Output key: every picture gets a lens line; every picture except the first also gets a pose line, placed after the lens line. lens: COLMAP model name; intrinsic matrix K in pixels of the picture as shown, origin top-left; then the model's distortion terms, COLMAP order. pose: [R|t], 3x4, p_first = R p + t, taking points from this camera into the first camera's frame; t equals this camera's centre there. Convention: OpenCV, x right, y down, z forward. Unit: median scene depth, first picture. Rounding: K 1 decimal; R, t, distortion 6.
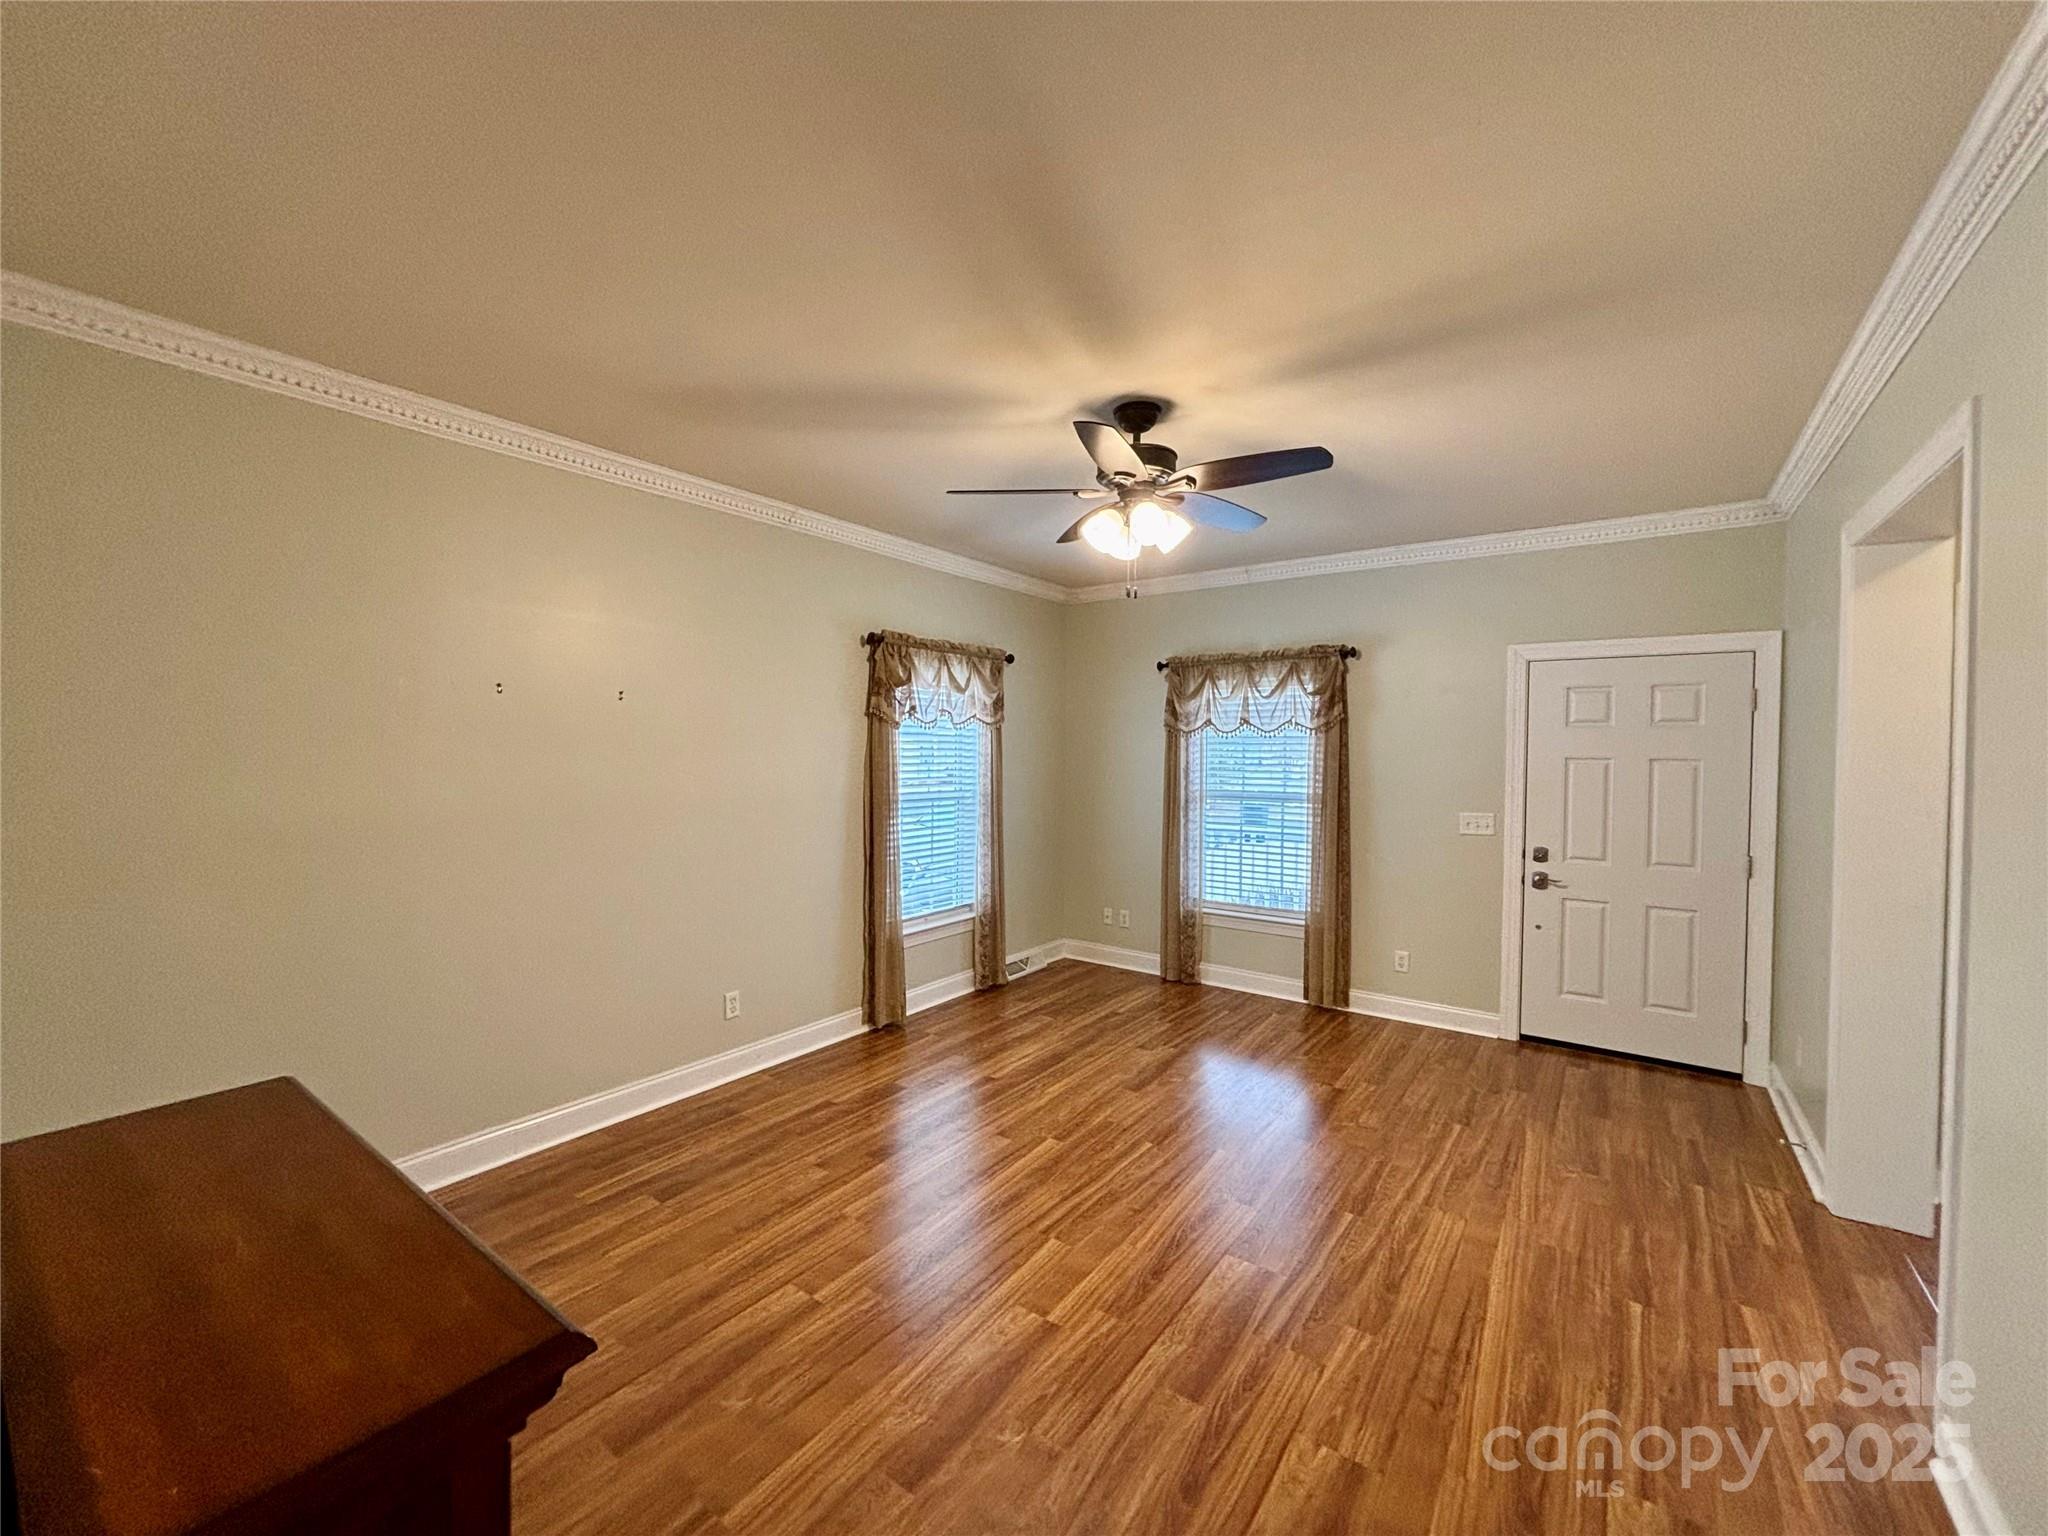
lens RADIAL K [[825.9, 0, 1019.8], [0, 825.9, 761.6], [0, 0, 1]] dist [-0.000298, -0.000892]
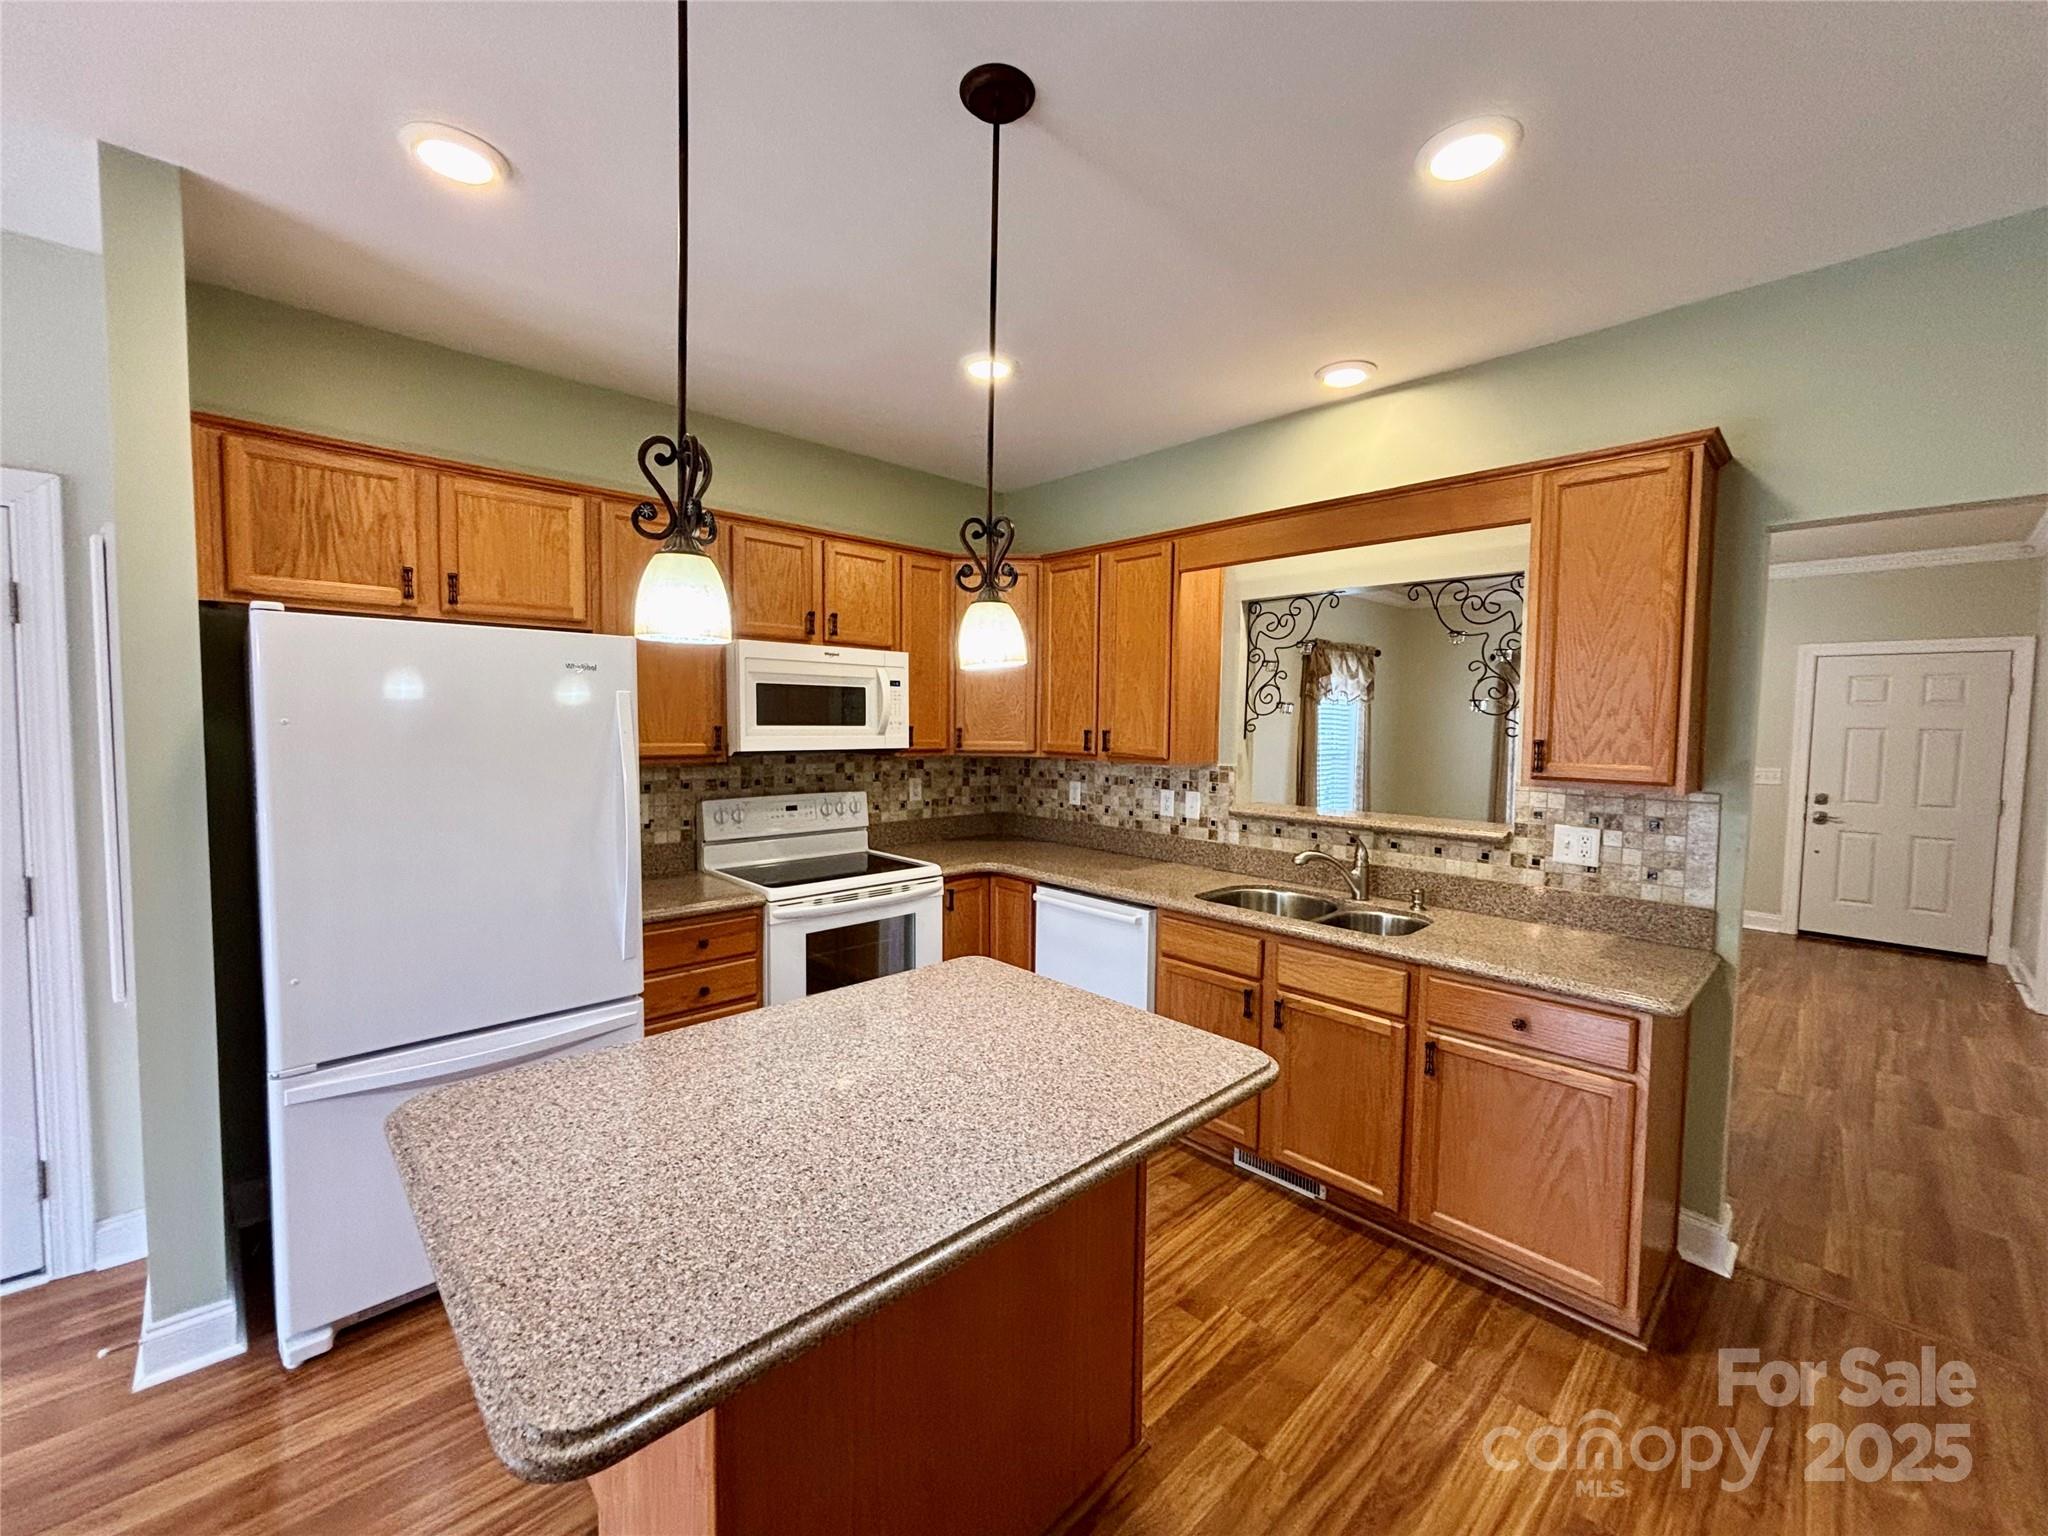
lens RADIAL K [[834.5, 0, 1032.3], [0, 834.5, 766.1], [0, 0, 1]] dist [0.003670, 0.000106]
pose [[0.986548, 0.014770, -0.162801, -0.477933], [-0.008502, 0.999198, 0.039133, 0.017671], [0.163248, -0.037223, 0.985883, -0.635426]]
